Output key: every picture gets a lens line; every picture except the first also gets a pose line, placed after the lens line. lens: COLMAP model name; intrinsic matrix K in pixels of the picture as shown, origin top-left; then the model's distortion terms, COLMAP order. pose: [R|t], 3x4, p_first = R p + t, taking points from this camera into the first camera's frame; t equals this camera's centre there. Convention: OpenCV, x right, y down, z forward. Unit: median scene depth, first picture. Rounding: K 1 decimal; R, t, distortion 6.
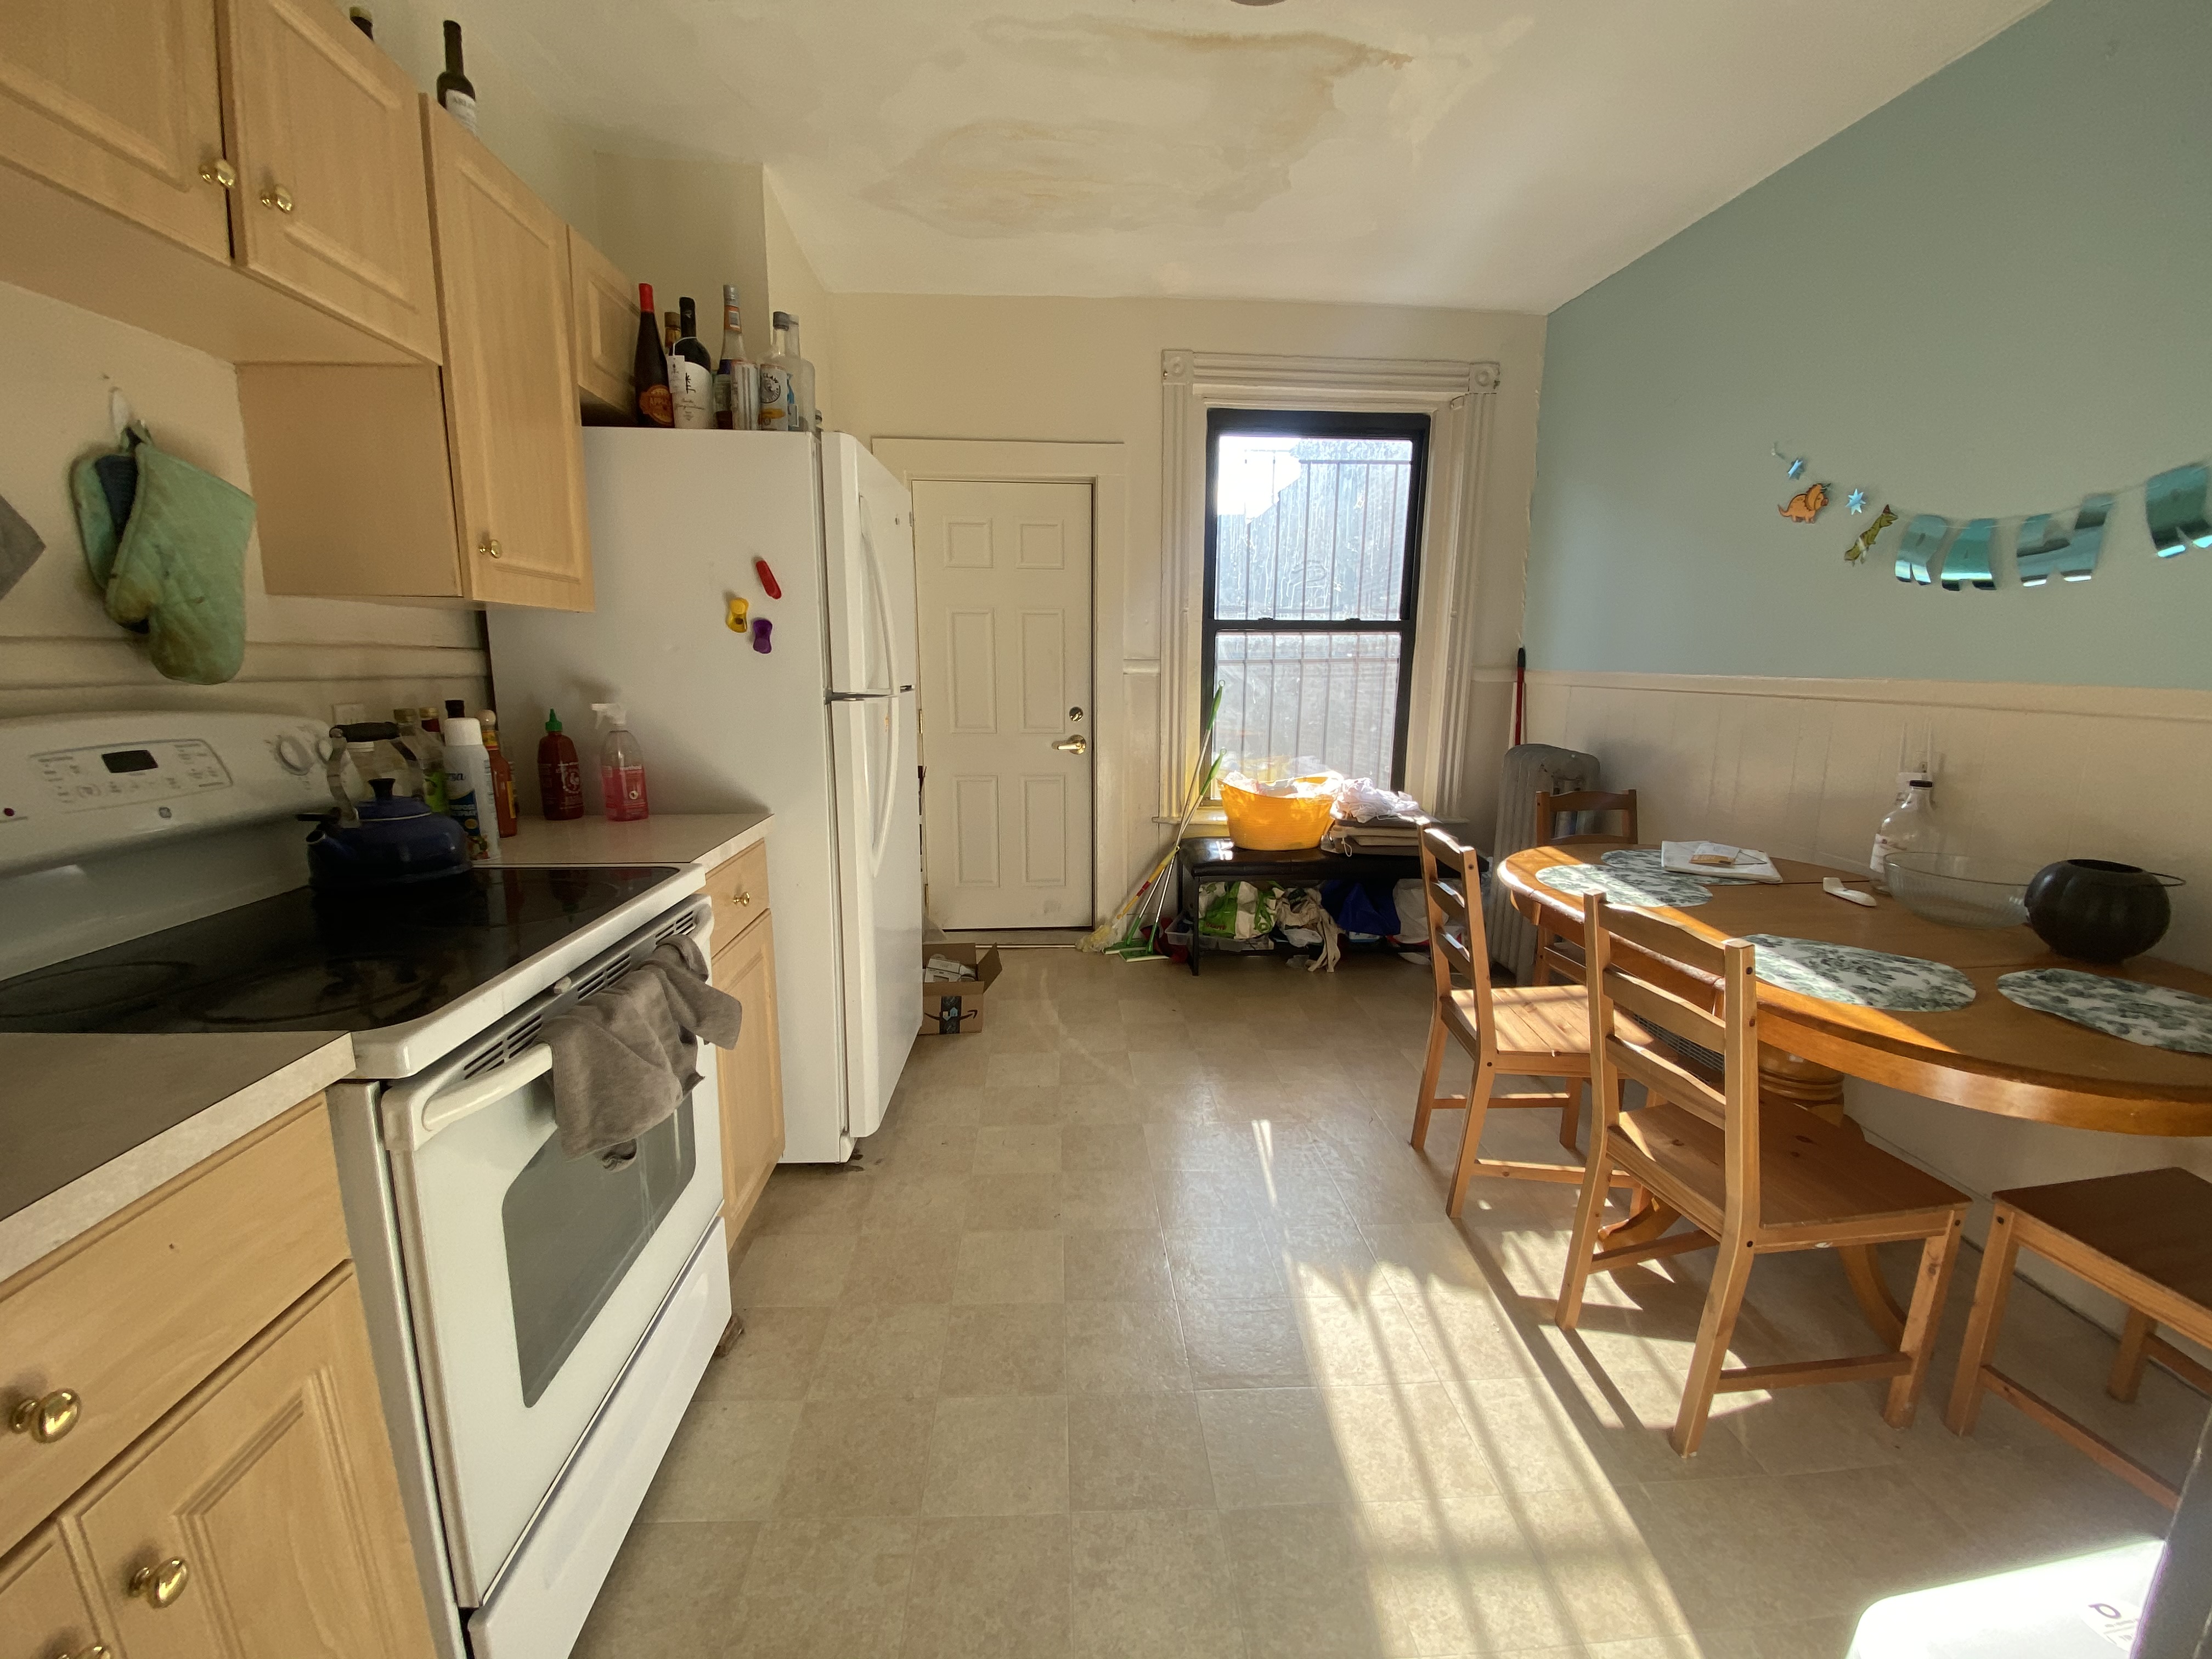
lens RADIAL K [[892.6, 0, 1116.0], [0, 892.6, 833.2], [0, 0, 1]] dist [0.011883, -0.017934]
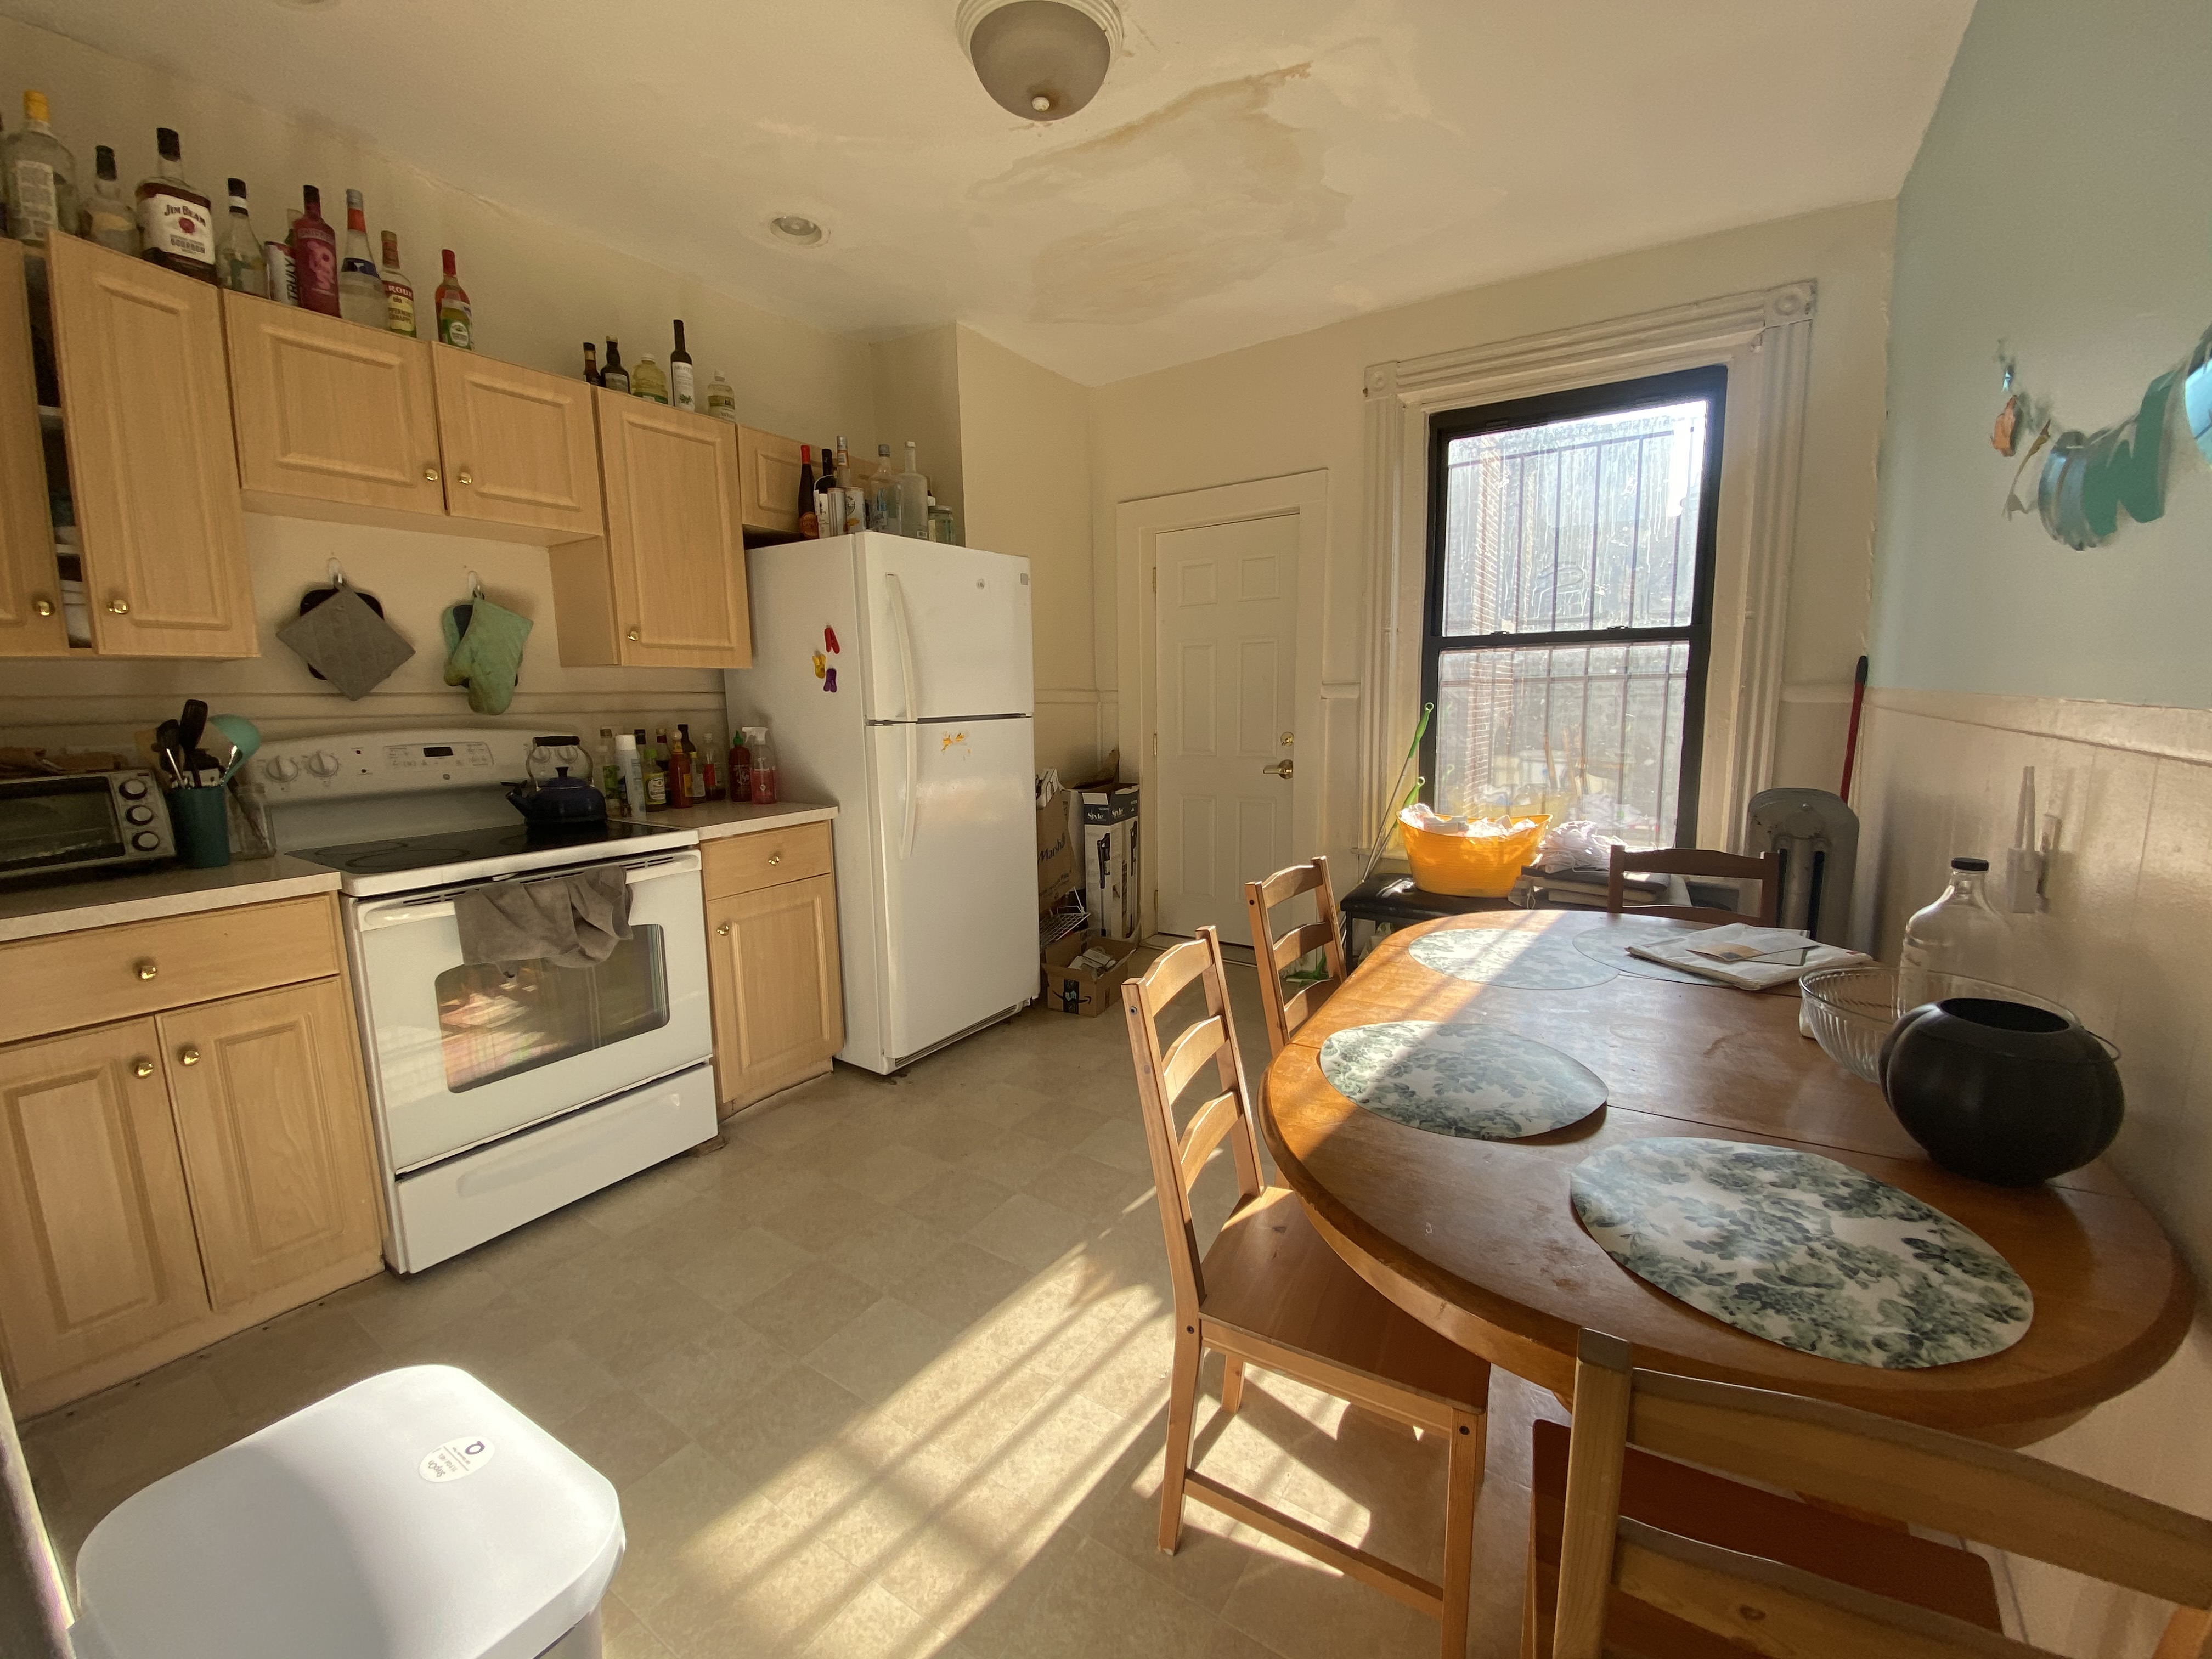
lens RADIAL K [[906.2, 0, 1107.2], [0, 906.2, 820.5], [0, 0, 1]] dist [0.020890, -0.018985]
pose [[0.796497, 0.069659, -0.600616, 0.538179], [-0.092338, 0.995703, -0.006973, -0.018488], [0.597550, 0.061014, 0.799507, 0.080539]]
